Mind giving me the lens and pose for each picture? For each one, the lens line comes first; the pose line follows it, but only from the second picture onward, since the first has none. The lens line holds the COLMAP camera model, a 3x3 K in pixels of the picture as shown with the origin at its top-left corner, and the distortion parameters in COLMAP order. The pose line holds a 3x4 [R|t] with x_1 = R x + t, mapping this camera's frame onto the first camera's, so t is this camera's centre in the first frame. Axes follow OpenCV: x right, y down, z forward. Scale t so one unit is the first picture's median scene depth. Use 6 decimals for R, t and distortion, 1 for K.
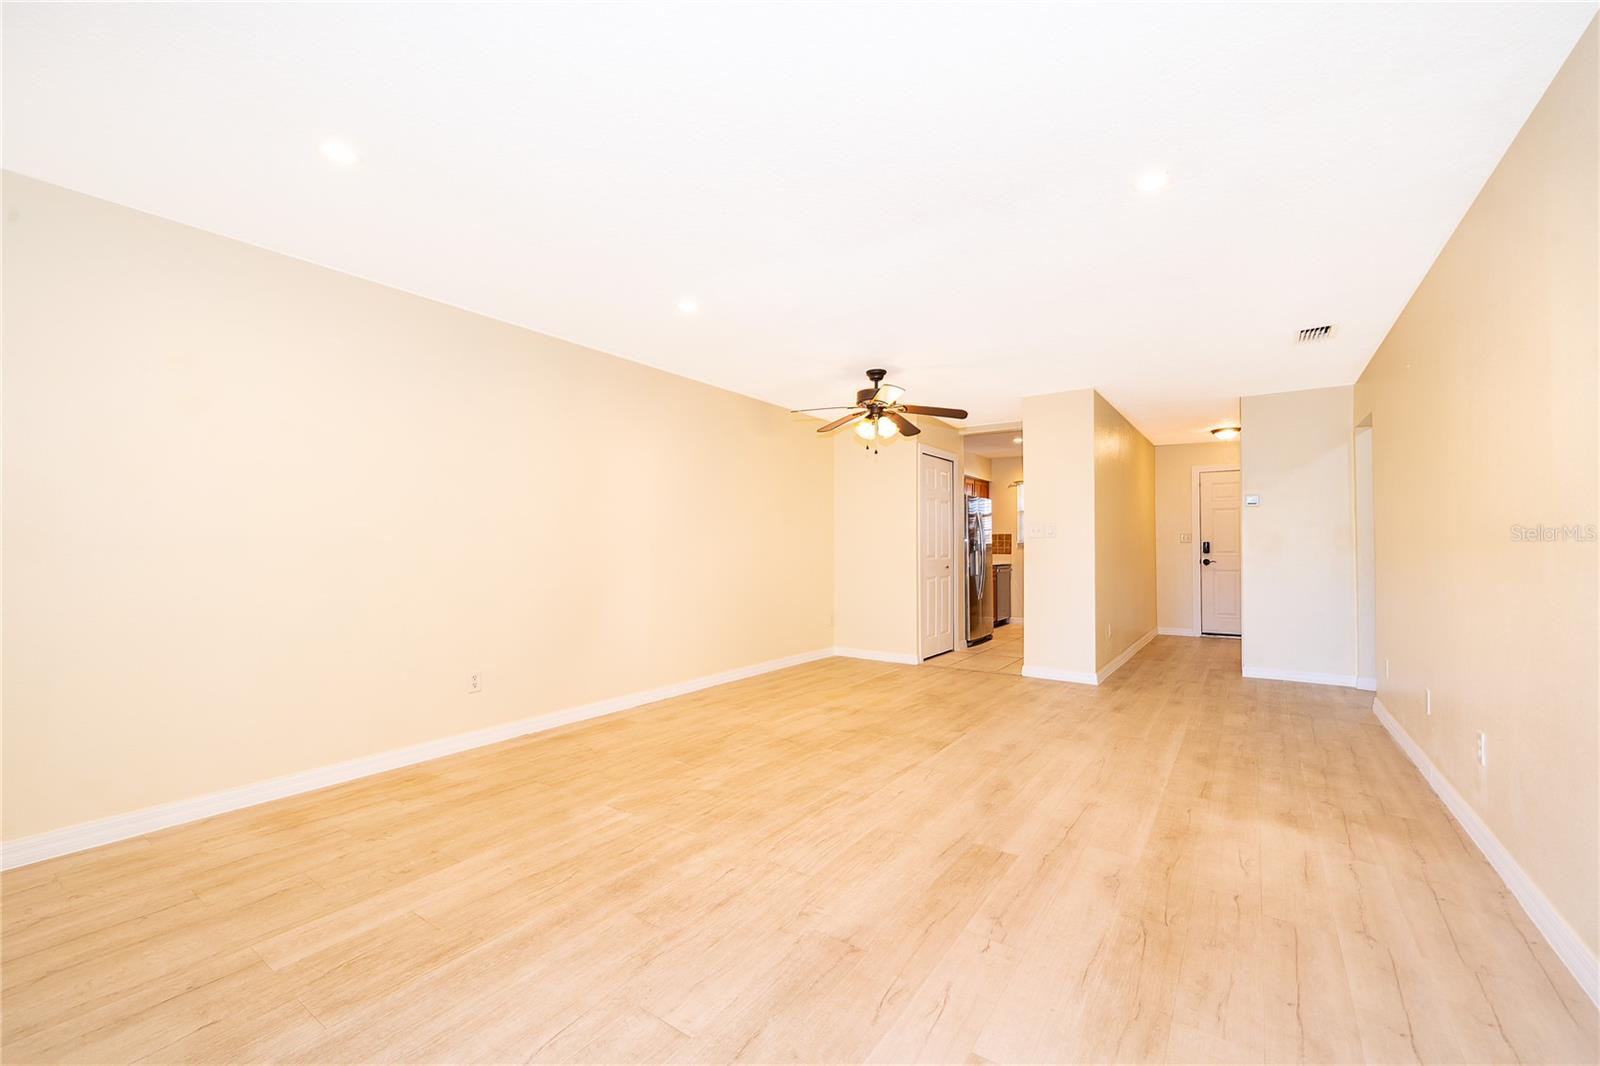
lens RADIAL K [[648.2, 0, 801.1], [0, 648.2, 539.8], [0, 0, 1]] dist [-0.001062, 0.000046]
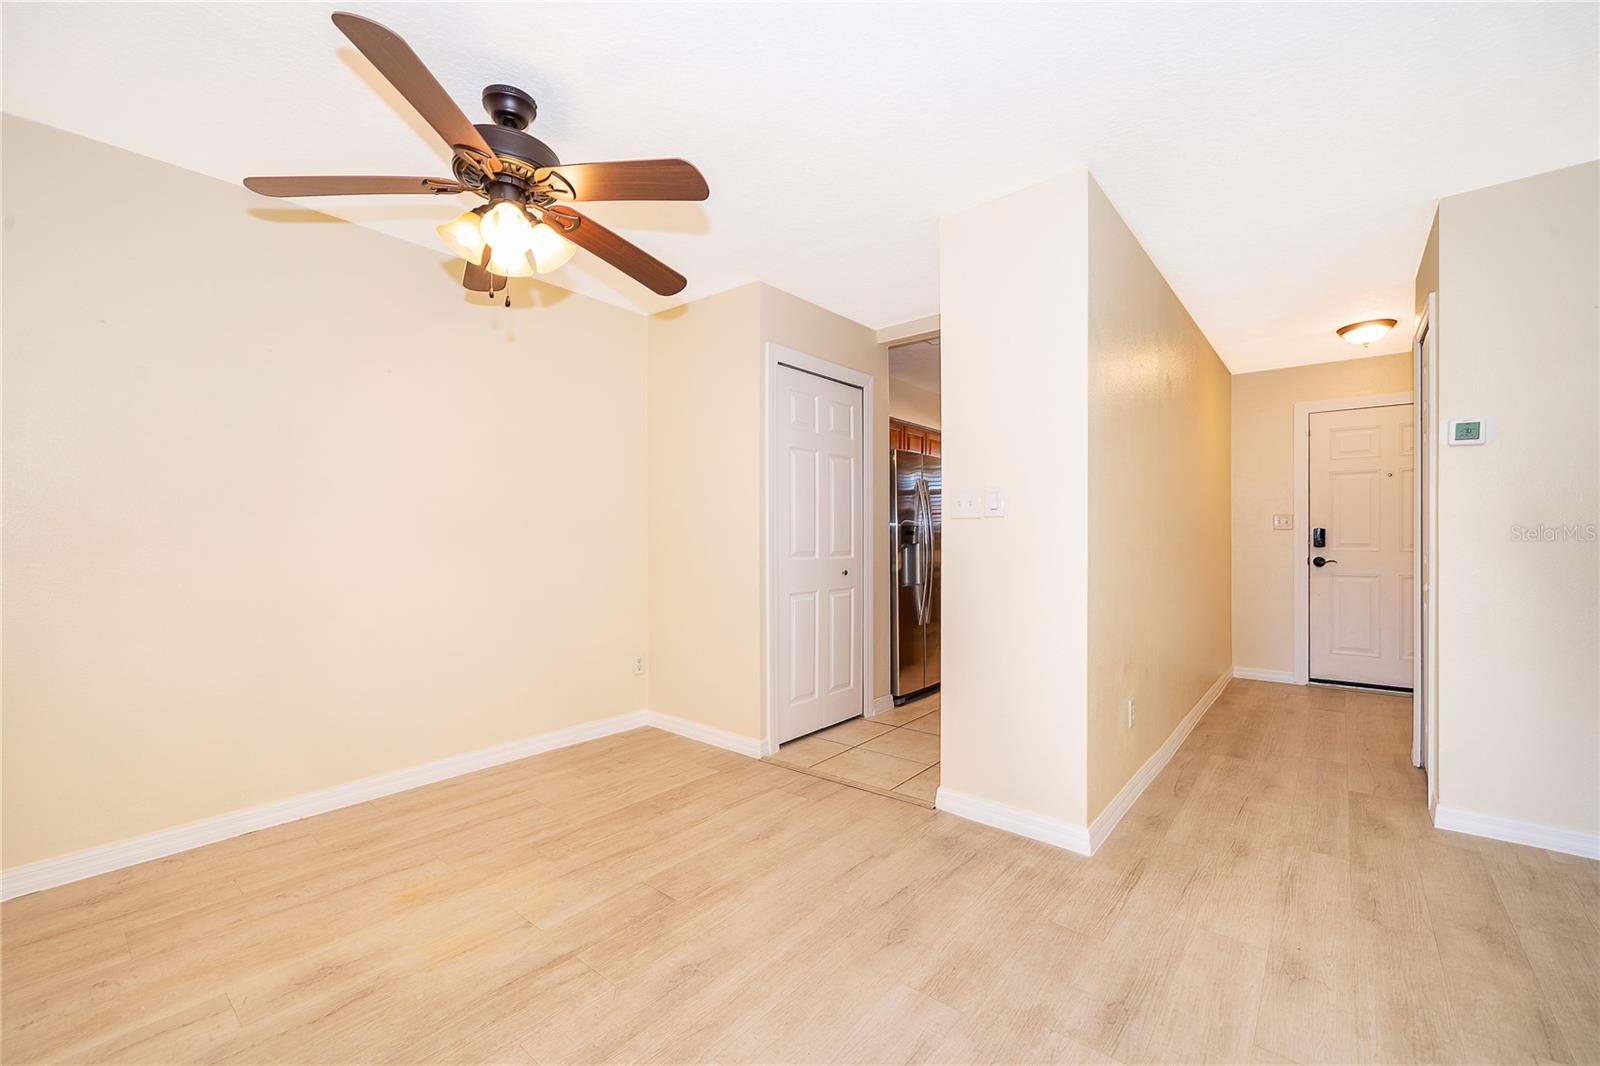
lens RADIAL K [[648.2, 0, 801.1], [0, 648.2, 539.8], [0, 0, 1]] dist [-0.001062, 0.000046]
pose [[0.996756, 0.000424, -0.080480, 0.417102], [0.000946, 0.999855, 0.016984, 0.006908], [0.080475, -0.017005, 0.996612, 0.775857]]
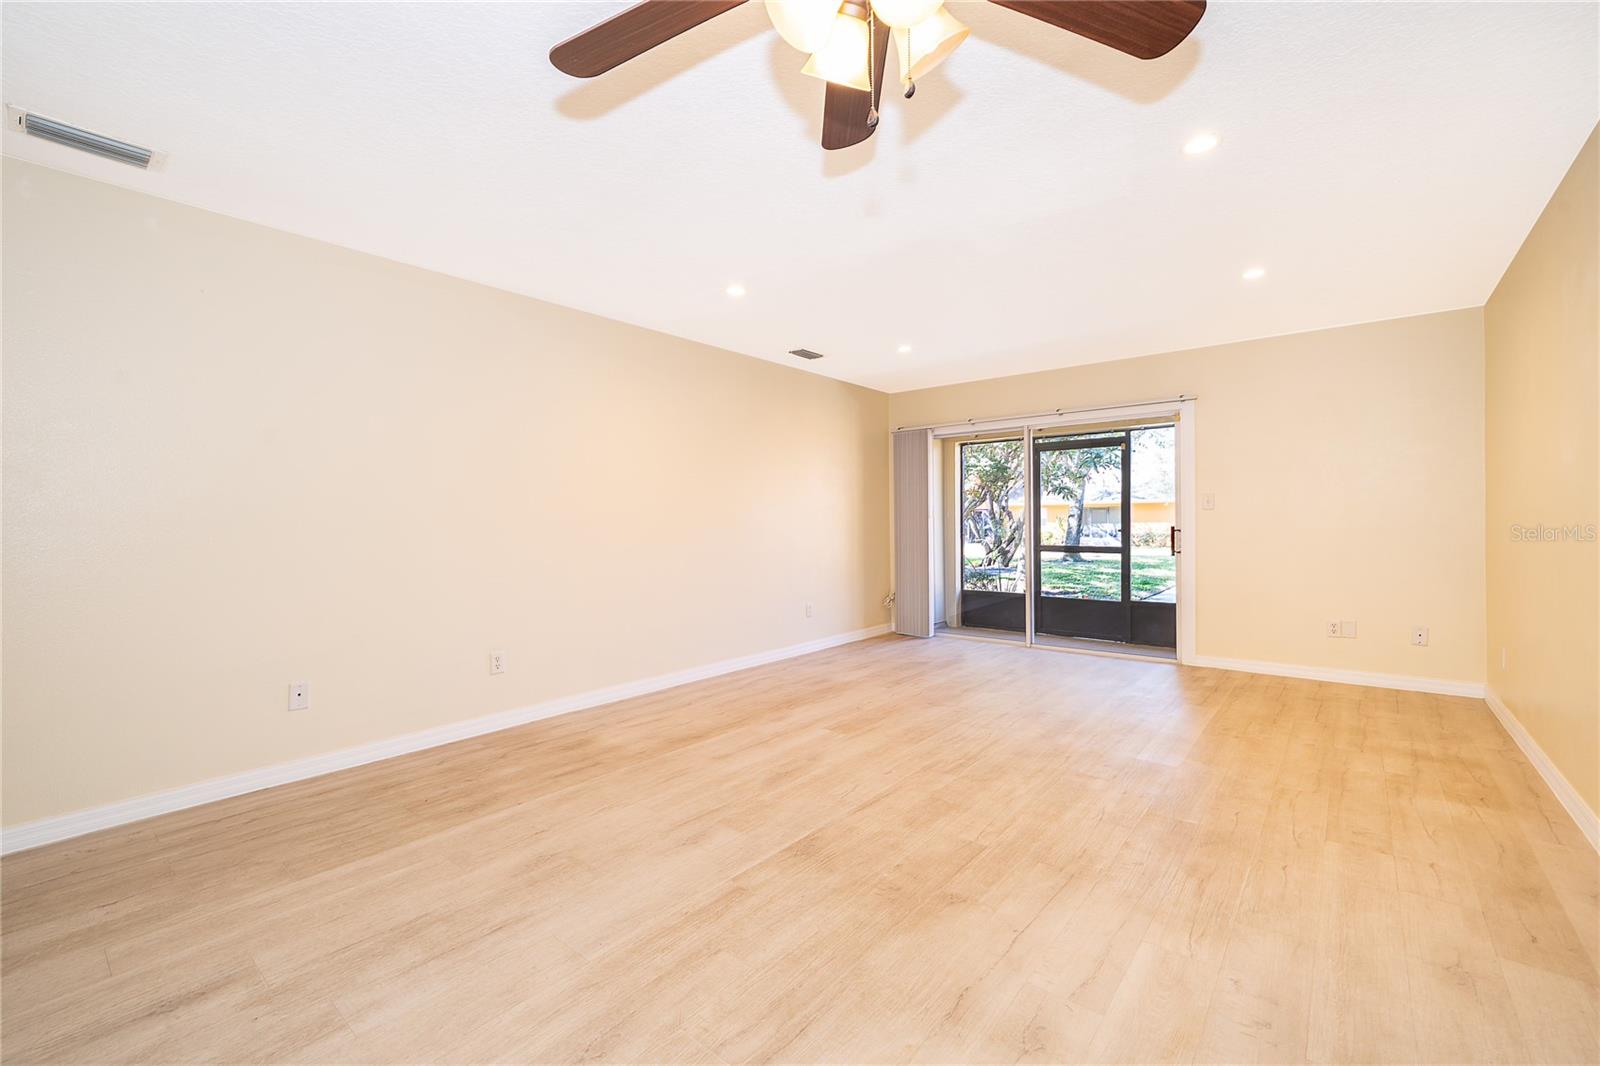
lens RADIAL K [[666.4, 0, 800.0], [0, 666.4, 533.0], [0, 0, 1]] dist [0.000453, 0.000056]
pose [[-0.996420, 0.006314, 0.084305, 0.156071], [0.006769, 0.999964, 0.005114, 0.016294], [-0.084270, 0.005666, -0.996427, 1.570317]]
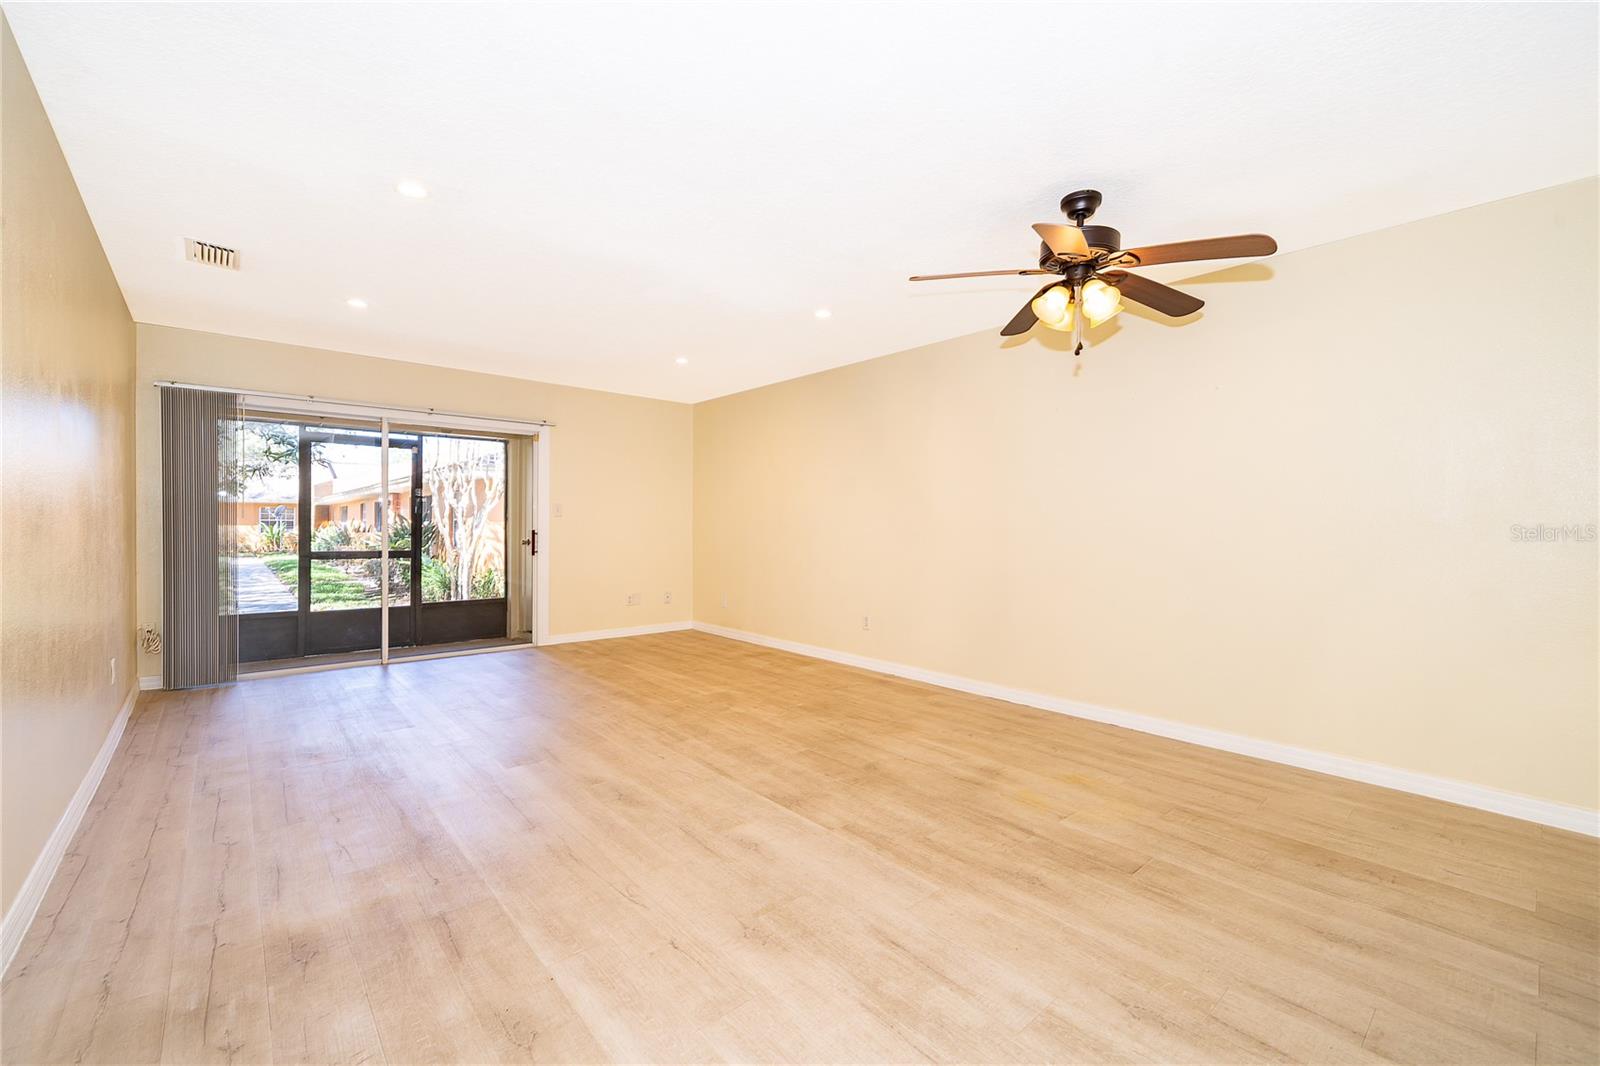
lens RADIAL K [[660.5, 0, 792.9], [0, 660.5, 538.5], [0, 0, 1]] dist [0.000013, 0.000228]
pose [[-0.249877, 0.015892, -0.968147, 0.887175], [0.004328, 0.999874, 0.015295, 0.013305], [0.968268, -0.000368, -0.249915, 1.150349]]
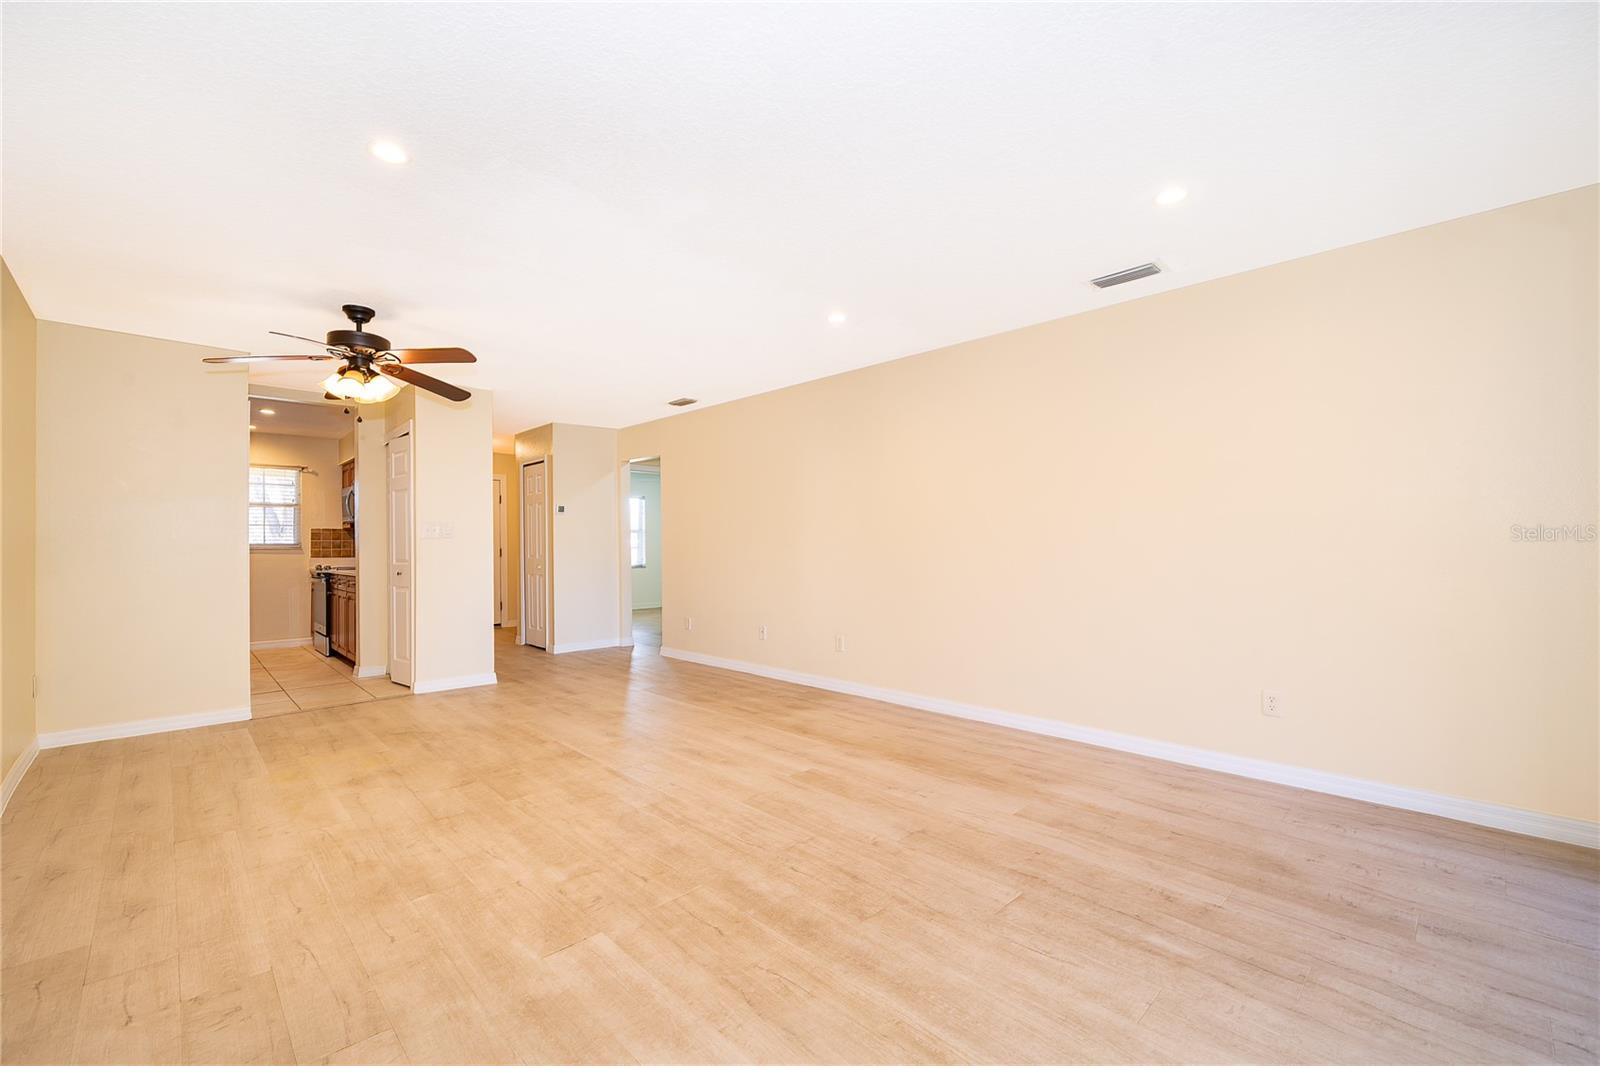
lens RADIAL K [[660.5, 0, 792.9], [0, 660.5, 538.5], [0, 0, 1]] dist [0.000013, 0.000228]
pose [[0.198498, 0.007767, 0.980070, -0.655924], [-0.002414, 0.999969, -0.007435, 0.004438], [-0.980098, -0.000890, 0.198511, 0.471068]]
